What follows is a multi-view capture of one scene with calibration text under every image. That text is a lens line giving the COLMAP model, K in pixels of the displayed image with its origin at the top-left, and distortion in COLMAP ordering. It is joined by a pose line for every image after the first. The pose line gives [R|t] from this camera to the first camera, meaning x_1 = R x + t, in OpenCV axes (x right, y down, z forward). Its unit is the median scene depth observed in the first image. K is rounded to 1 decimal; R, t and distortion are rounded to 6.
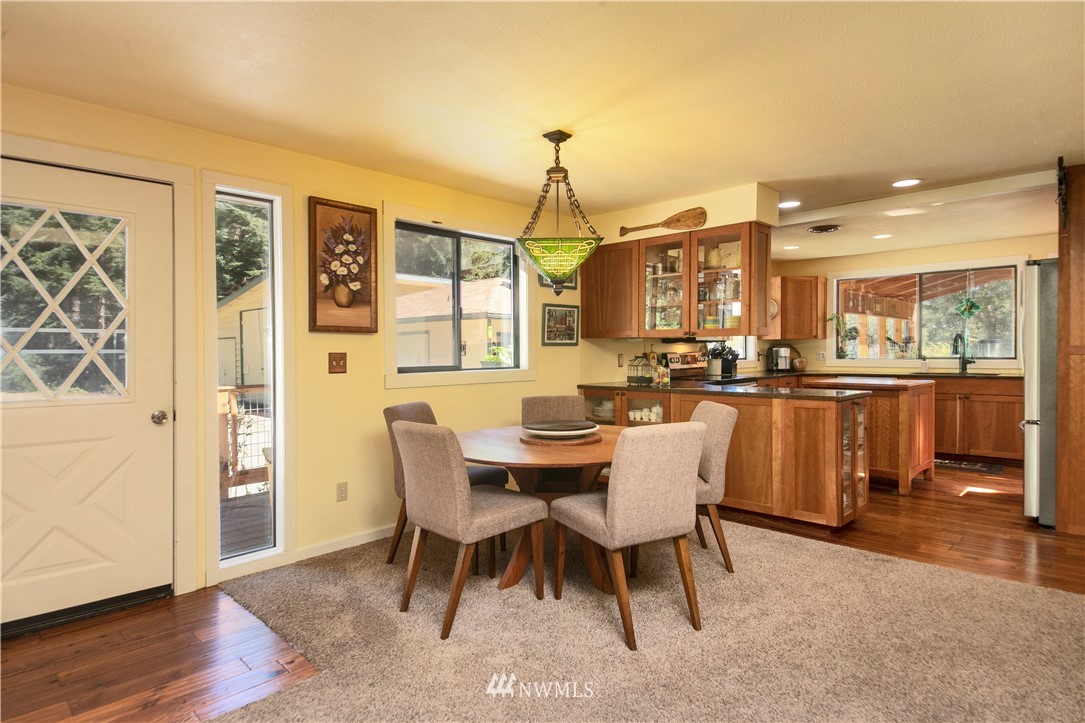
lens RADIAL K [[585.9, 0, 530.4], [0, 585.9, 358.7], [0, 0, 1]] dist [0.025503, -0.023265]
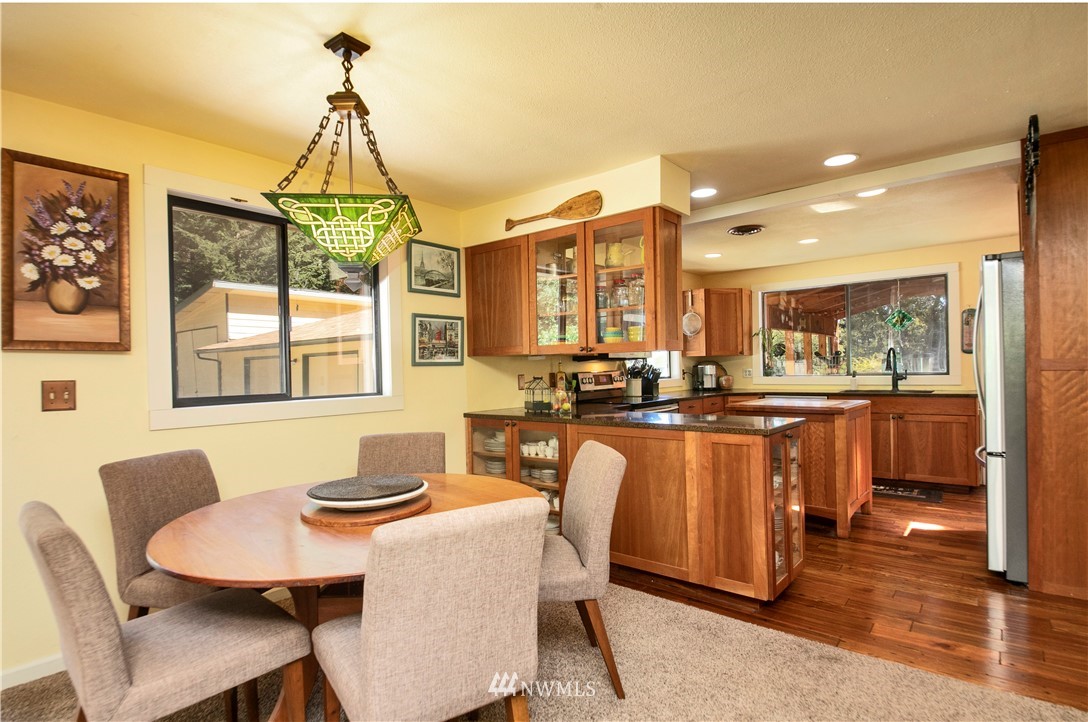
lens RADIAL K [[561.6, 0, 535.2], [0, 561.6, 363.1], [0, 0, 1]] dist [0.011429, -0.011906]
pose [[0.995635, -0.010996, 0.092683, 0.132817], [0.013339, 0.999606, -0.024702, -0.006020], [-0.092375, 0.025830, 0.995389, 0.251368]]
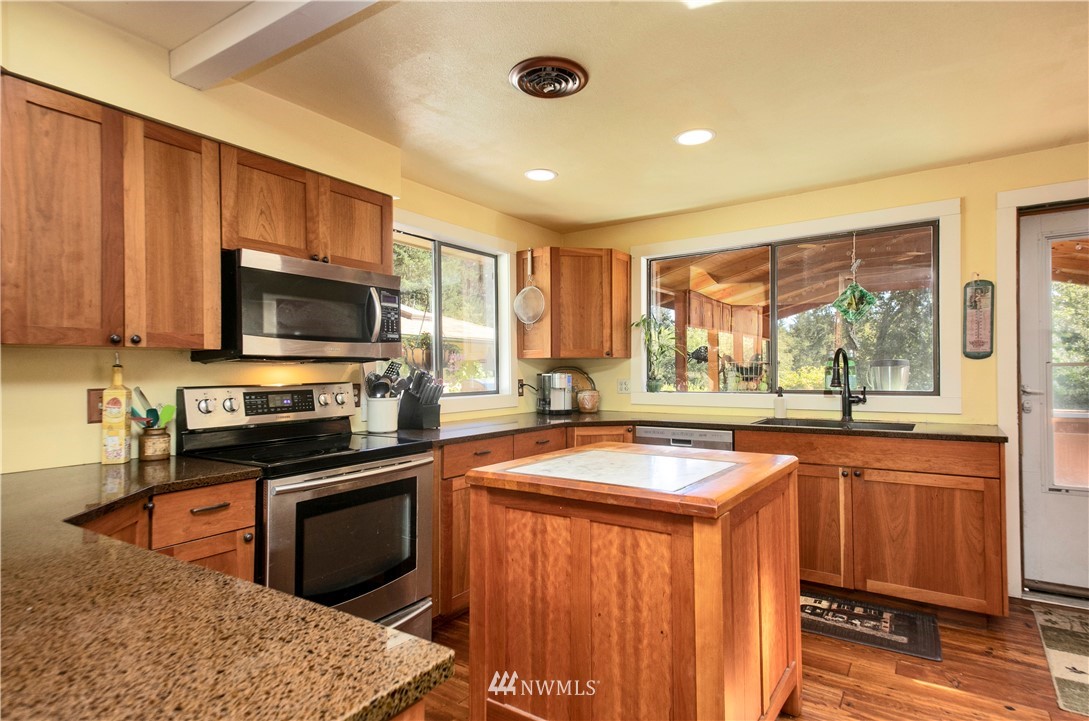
lens RADIAL K [[588.0, 0, 535.3], [0, 588.0, 365.3], [0, 0, 1]] dist [0.025503, -0.023265]
pose [[0.982233, 0.003895, 0.187624, 0.527195], [0.001517, 0.999587, -0.028691, -0.016735], [-0.187658, 0.028466, 0.981822, 0.778424]]
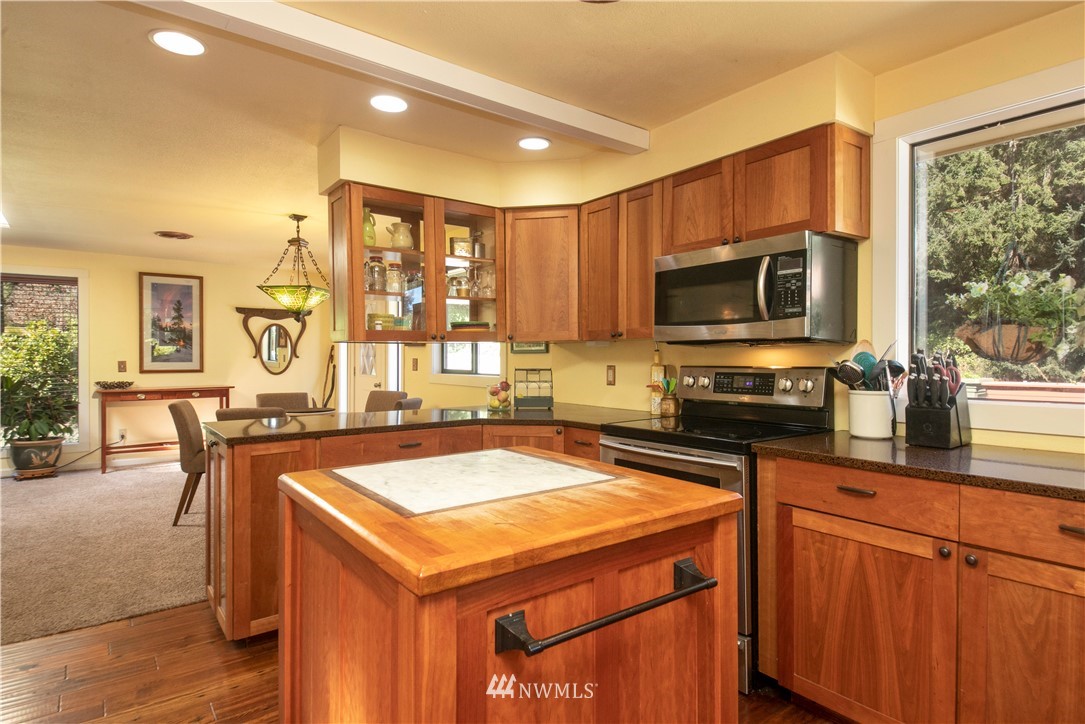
lens RADIAL K [[585.9, 0, 526.5], [0, 585.9, 353.5], [0, 0, 1]] dist [0.025503, -0.023265]
pose [[-0.175413, 0.002684, -0.984491, 1.063708], [-0.014994, 0.999873, 0.005398, -0.029385], [0.984381, 0.015708, -0.175351, 1.324686]]
